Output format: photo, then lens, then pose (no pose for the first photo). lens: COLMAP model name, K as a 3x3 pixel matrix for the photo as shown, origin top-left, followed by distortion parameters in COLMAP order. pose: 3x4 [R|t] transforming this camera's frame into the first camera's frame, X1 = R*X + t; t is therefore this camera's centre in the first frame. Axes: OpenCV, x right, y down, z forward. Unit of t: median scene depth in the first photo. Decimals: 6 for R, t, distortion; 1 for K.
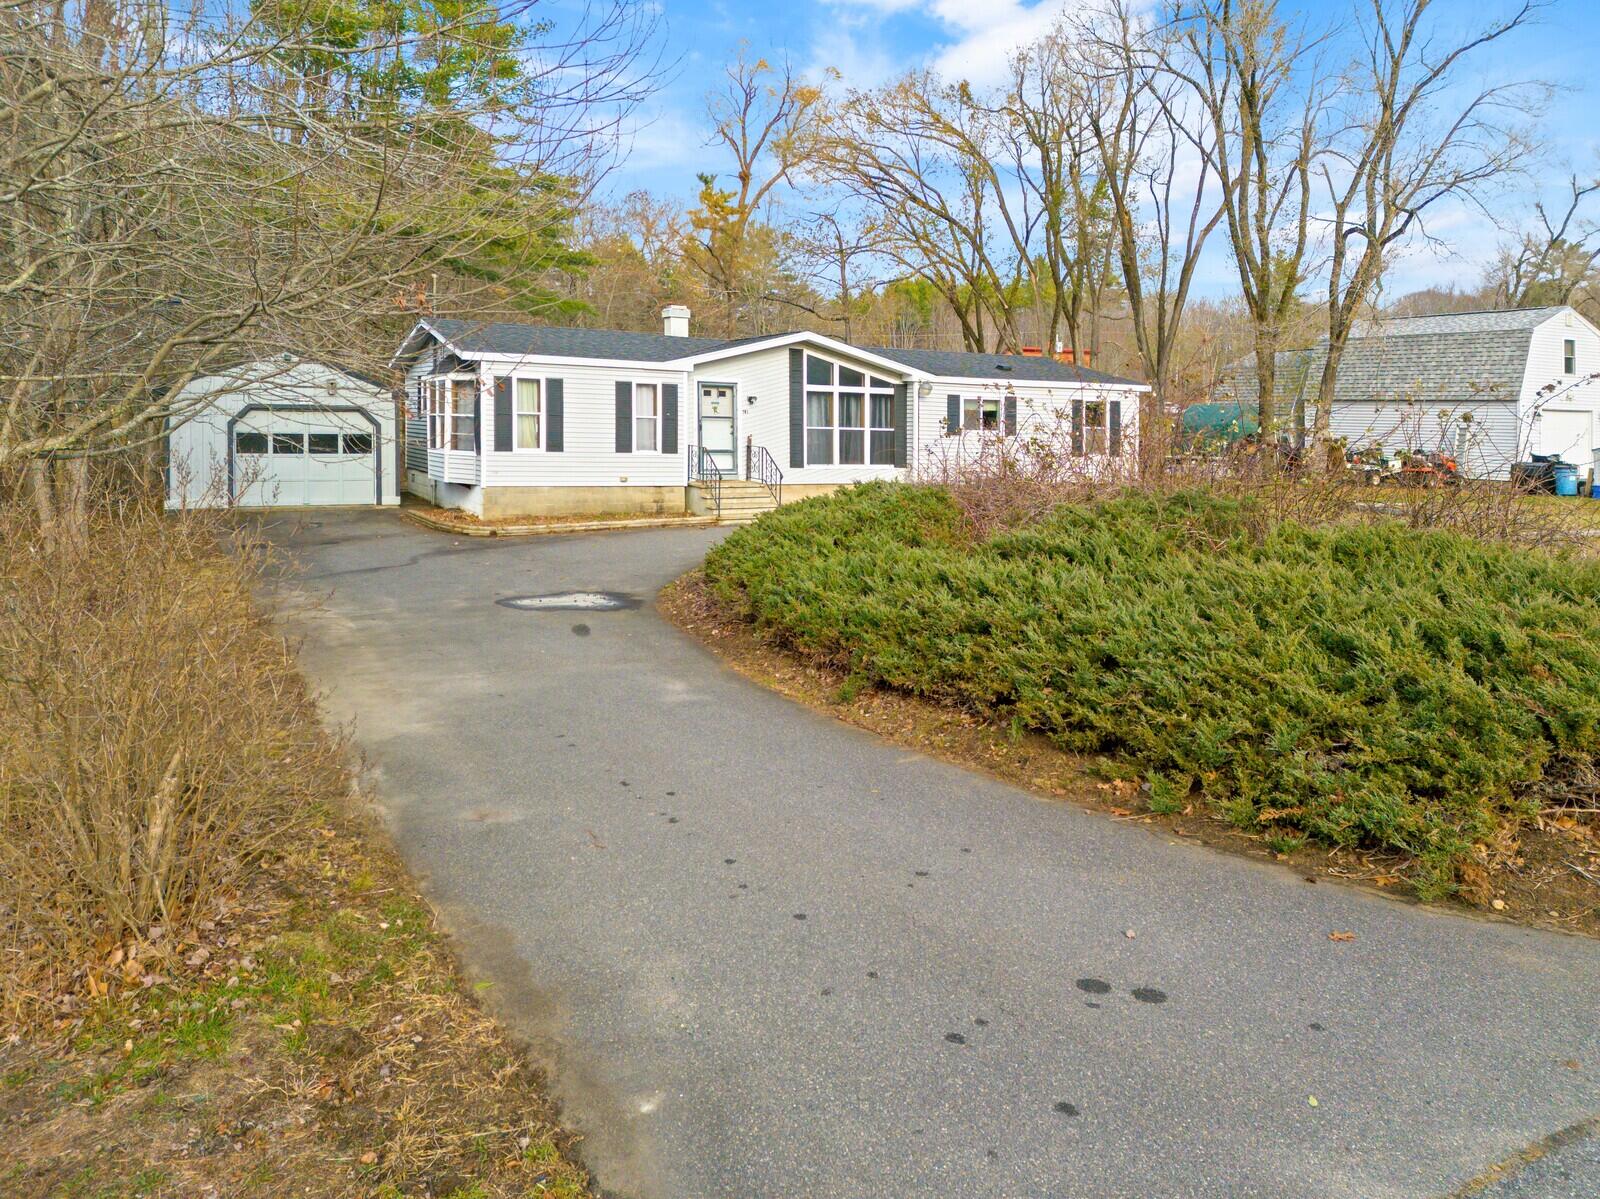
lens RADIAL K [[1224.9, 0, 932.0], [0, 1224.9, 531.3], [0, 0, 1]] dist [0.086534, -0.075562]
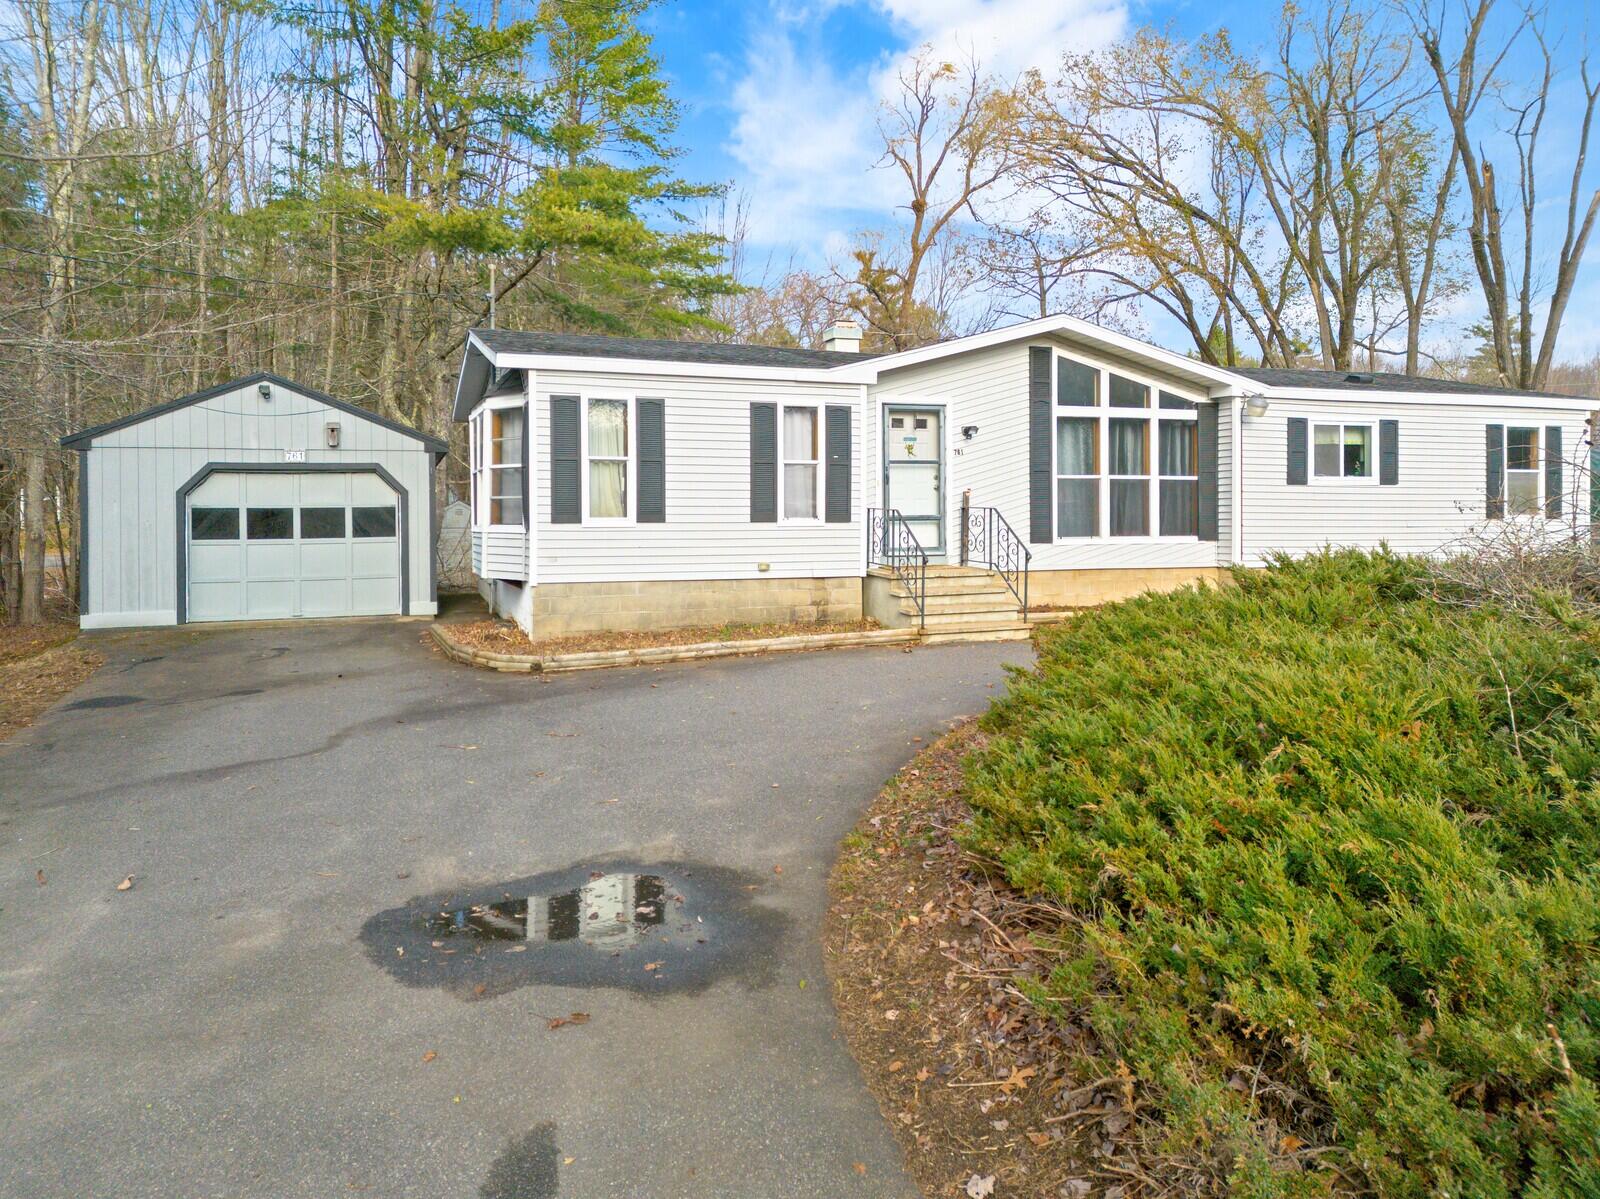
lens RADIAL K [[1224.9, 0, 860.3], [0, 1224.9, 514.4], [0, 0, 1]] dist [0.086534, -0.075562]
pose [[0.982653, -0.026406, -0.183564, -0.090639], [0.010403, 0.996101, -0.087601, -0.014472], [0.185161, 0.084172, 0.979097, 0.405380]]
